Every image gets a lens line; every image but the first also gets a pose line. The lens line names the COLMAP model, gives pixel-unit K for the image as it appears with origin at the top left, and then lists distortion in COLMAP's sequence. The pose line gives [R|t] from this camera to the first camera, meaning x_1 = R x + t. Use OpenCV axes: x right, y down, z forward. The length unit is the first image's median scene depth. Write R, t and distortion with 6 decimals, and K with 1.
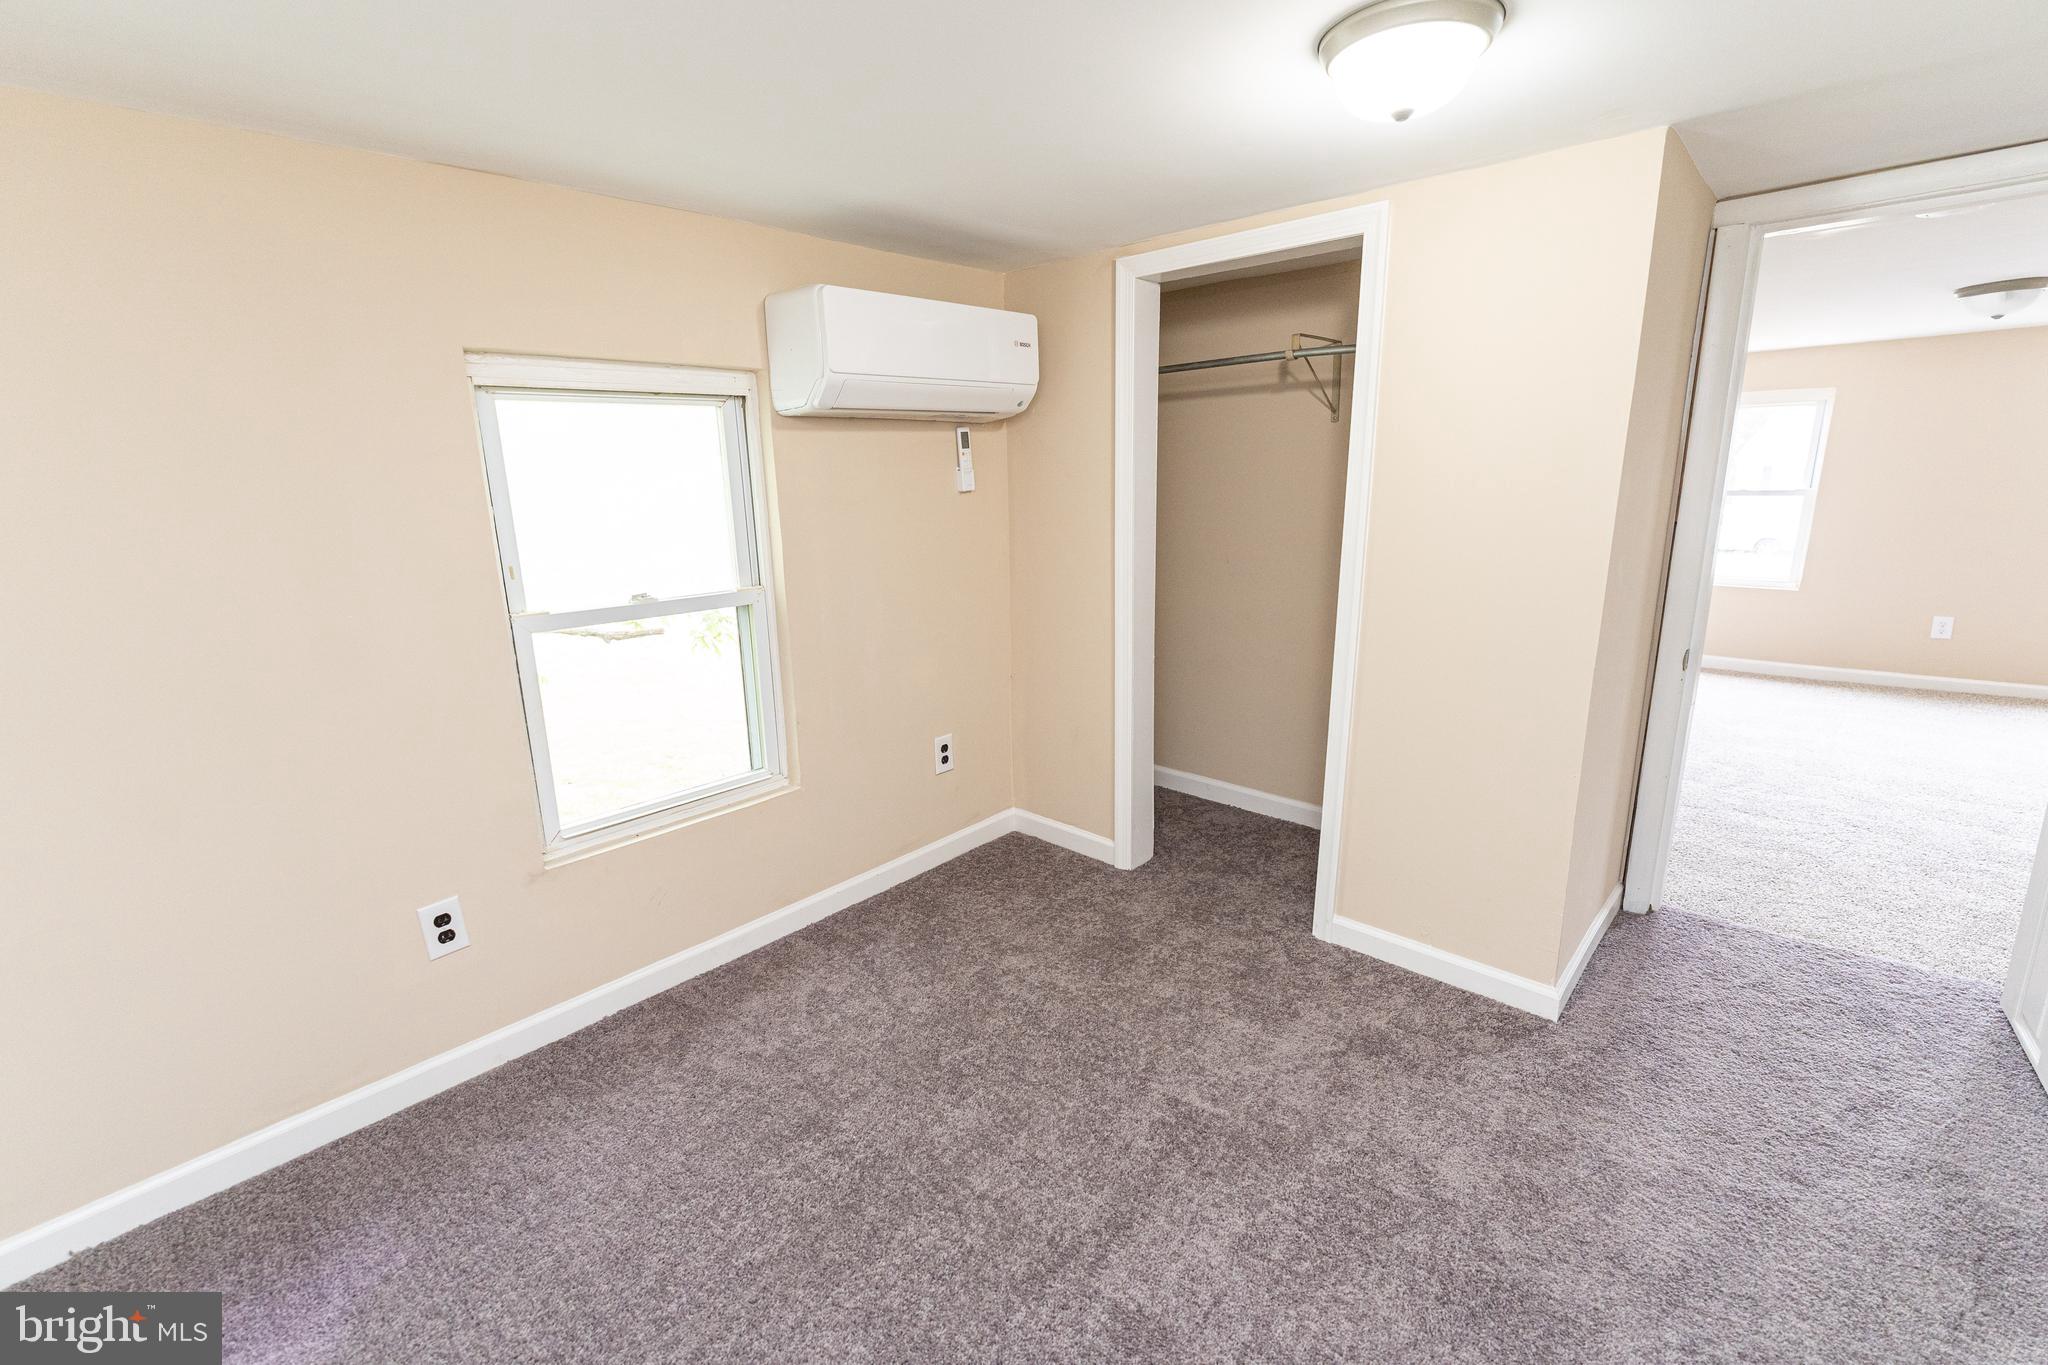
lens RADIAL K [[906.5, 0, 1020.6], [0, 906.5, 686.5], [0, 0, 1]] dist [0.016883, 0.000180]
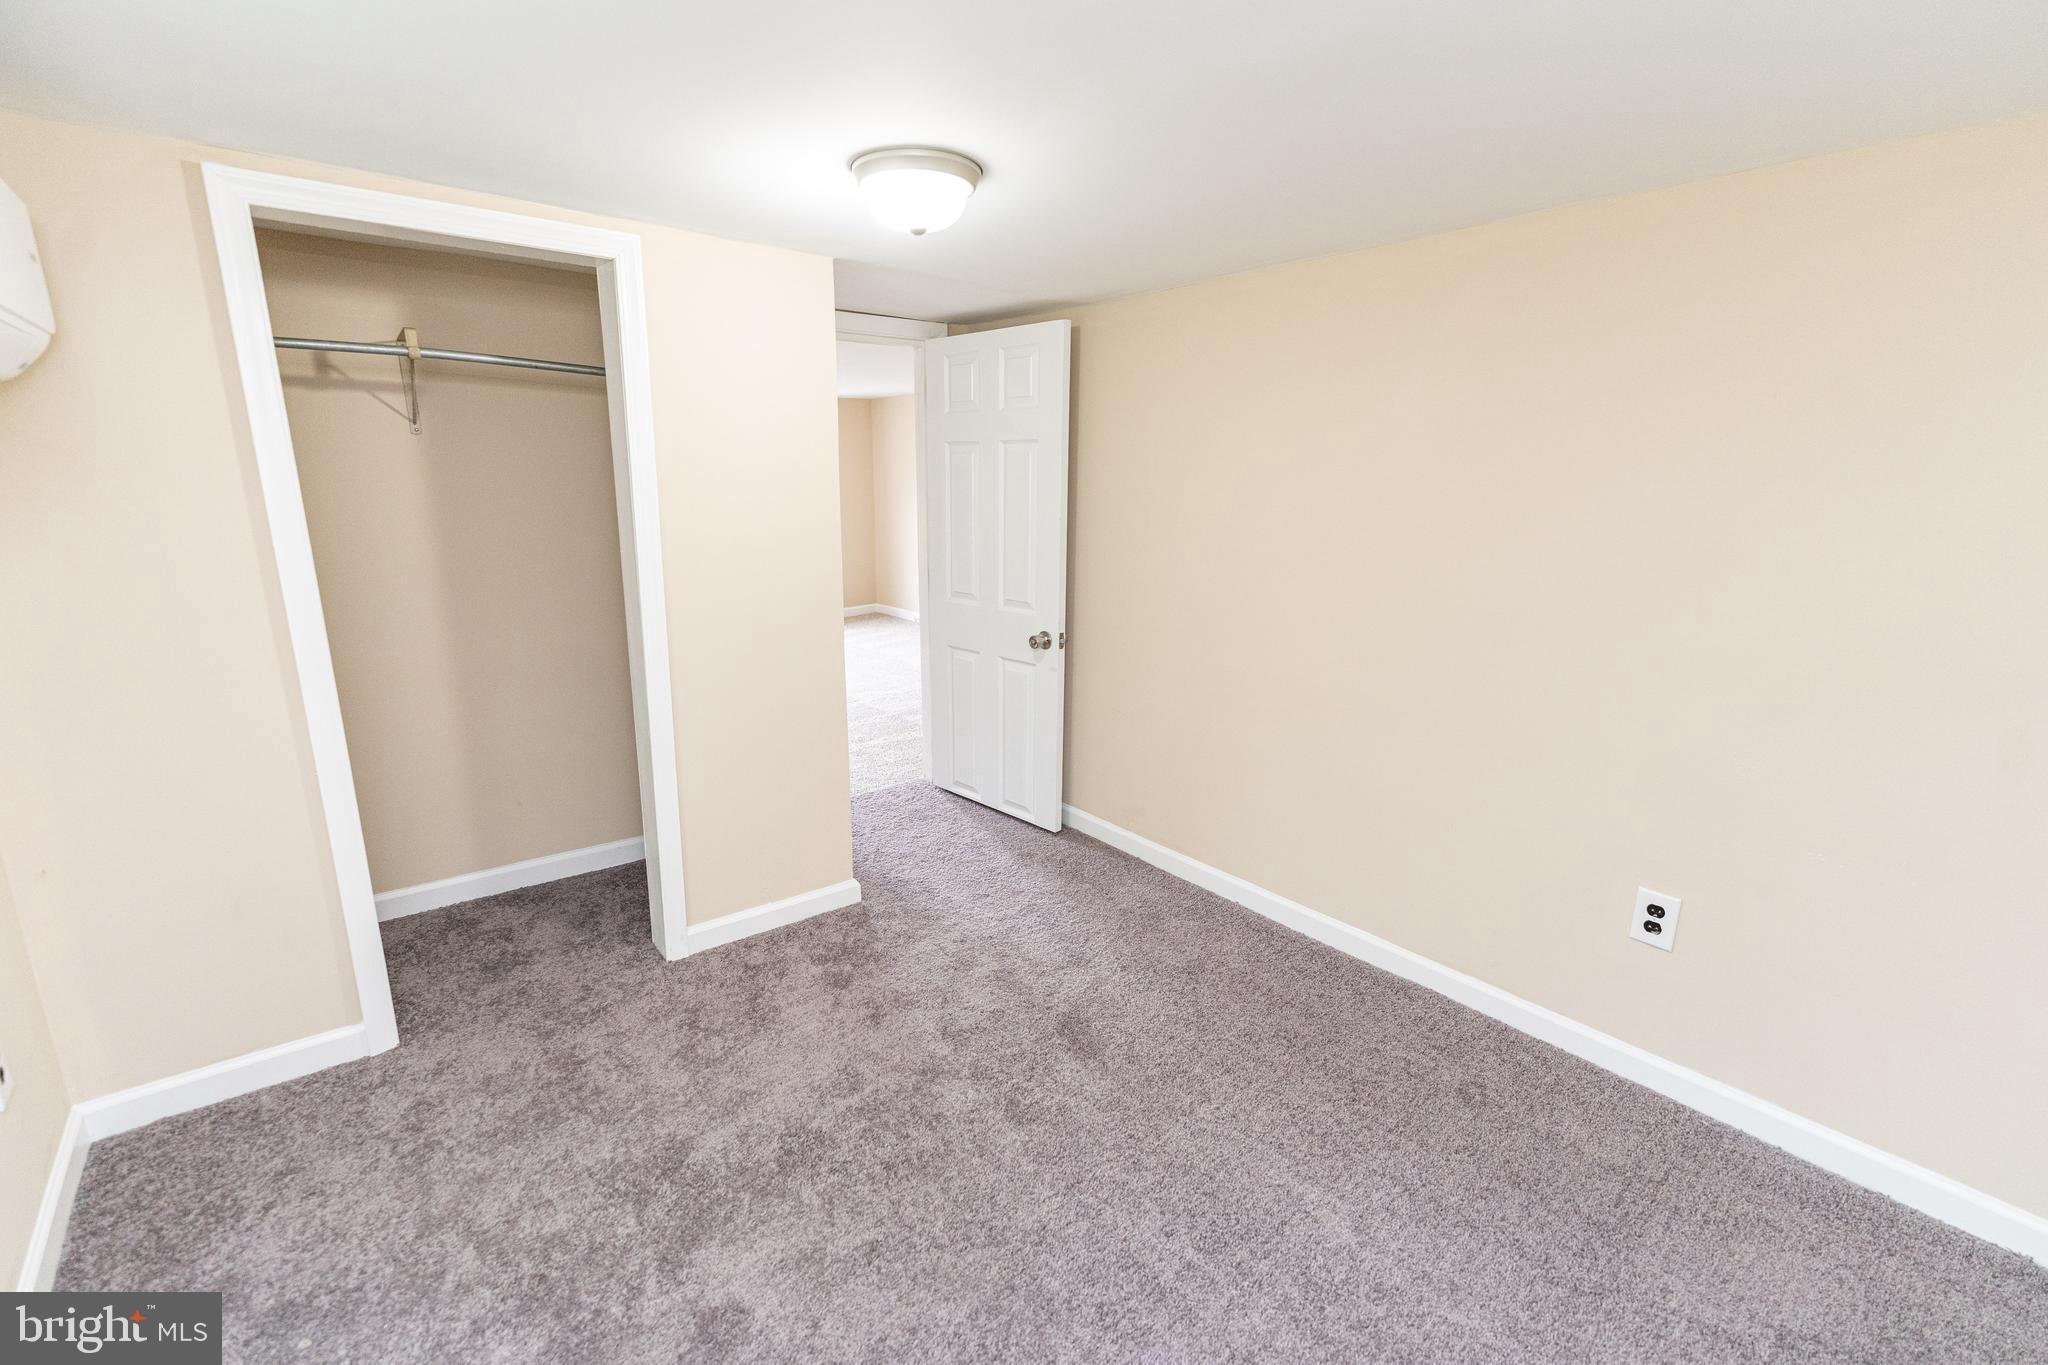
lens RADIAL K [[876.9, 0, 1020.3], [0, 876.9, 678.4], [0, 0, 1]] dist [-0.003951, -0.000321]
pose [[0.145602, -0.202185, 0.968463, -0.433327], [0.214714, 0.962022, 0.168560, -0.090349], [-0.965763, 0.183400, 0.183484, 0.357354]]
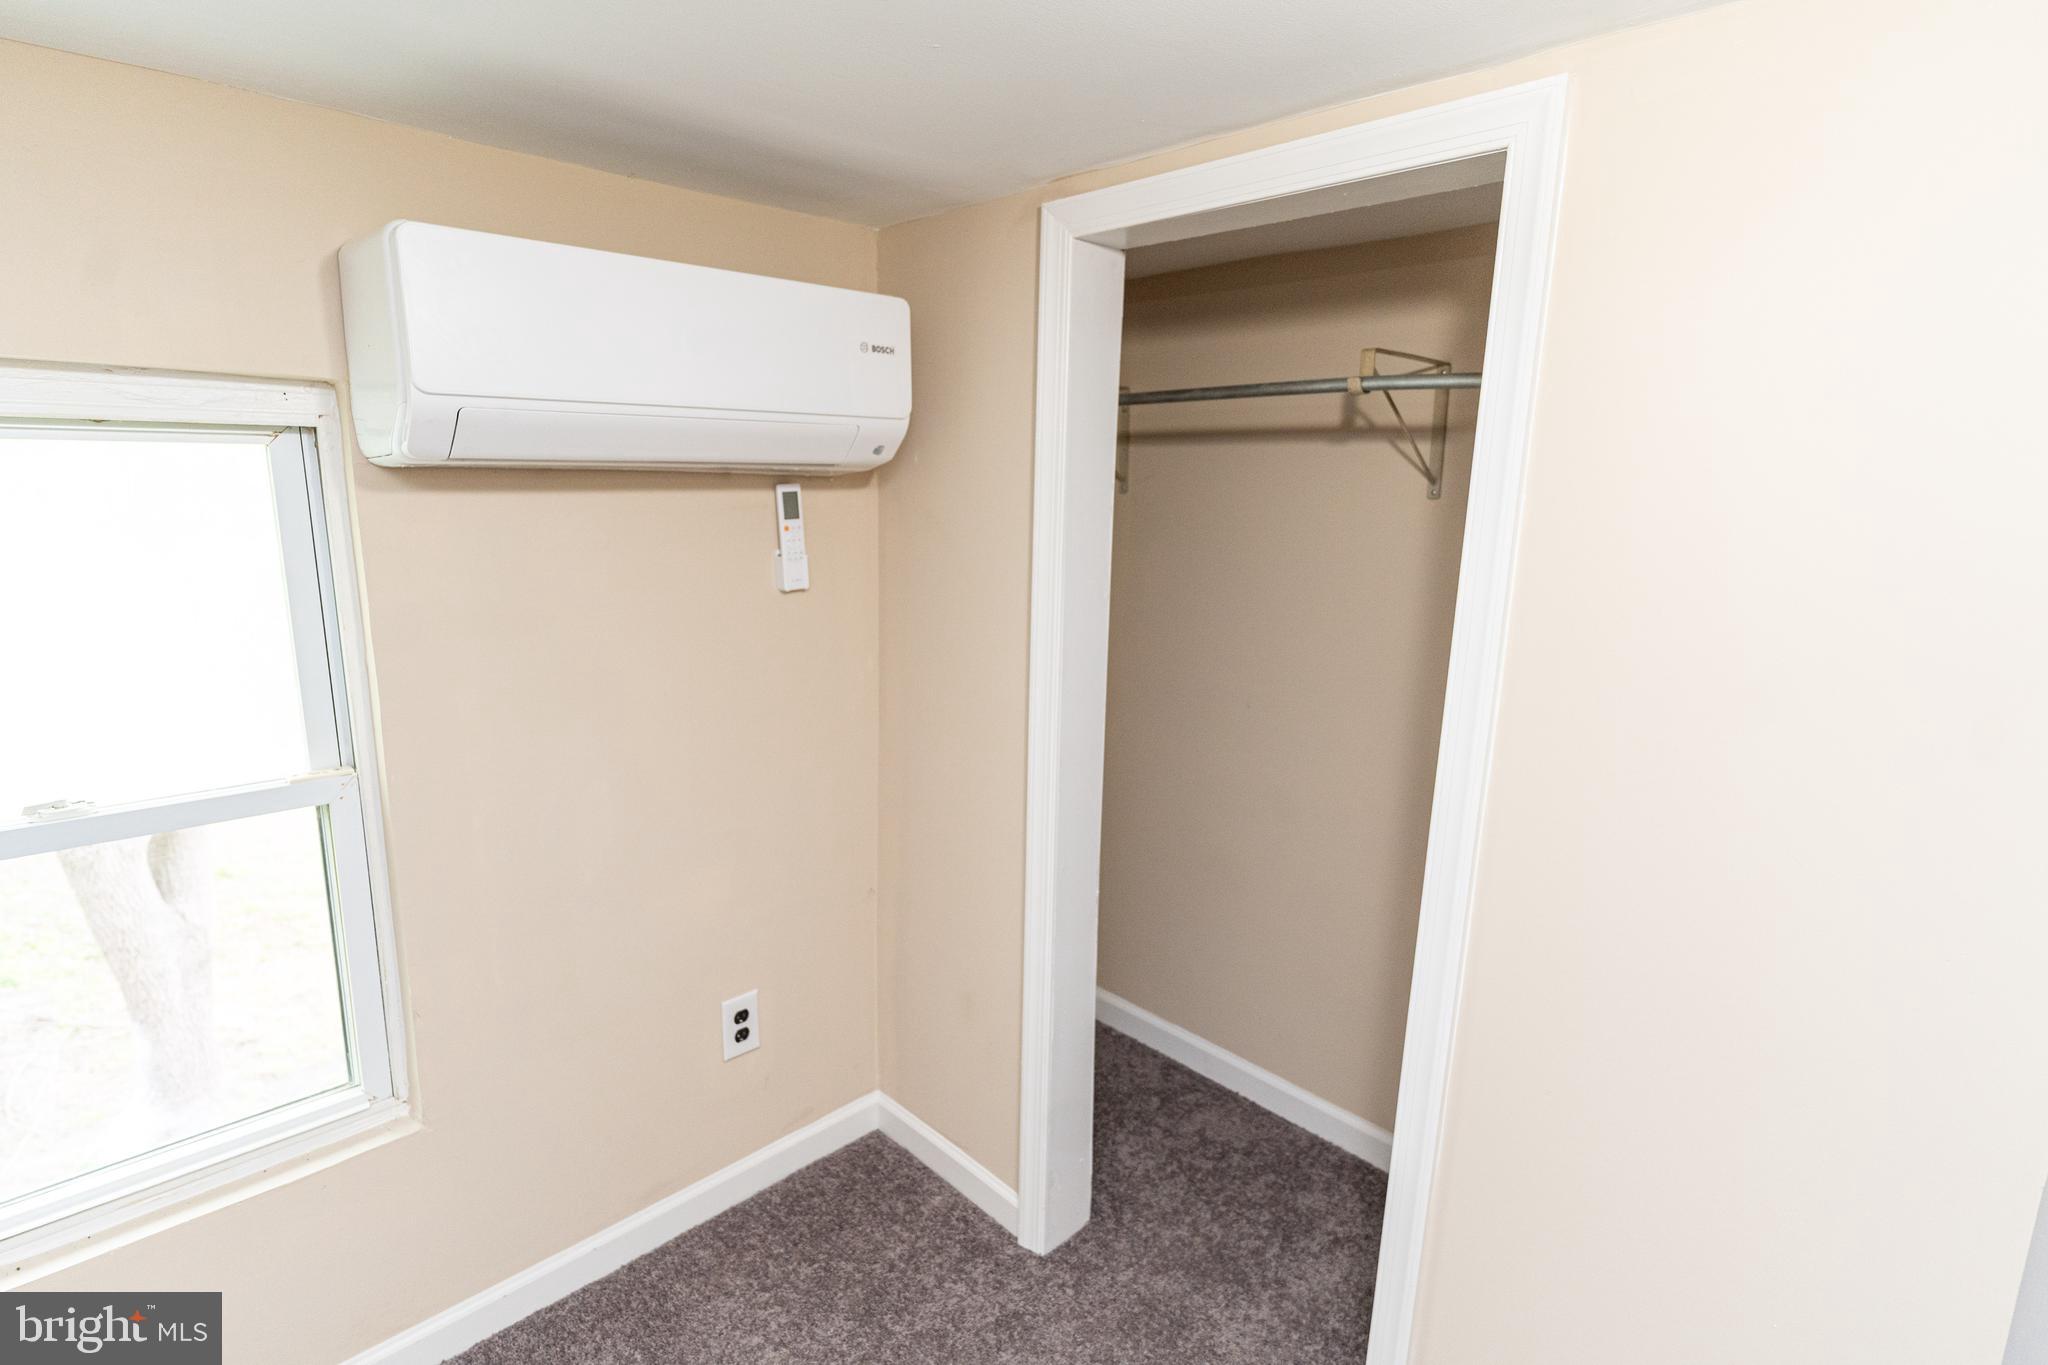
lens RADIAL K [[1022.2, 0, 1019.4], [0, 1022.2, 681.7], [0, 0, 1]] dist [0.013801, -0.000886]
pose [[0.997362, 0.052092, -0.050555, 0.124974], [-0.053703, 0.998074, -0.031043, -0.144928], [0.048840, 0.033676, 0.998239, 0.350341]]
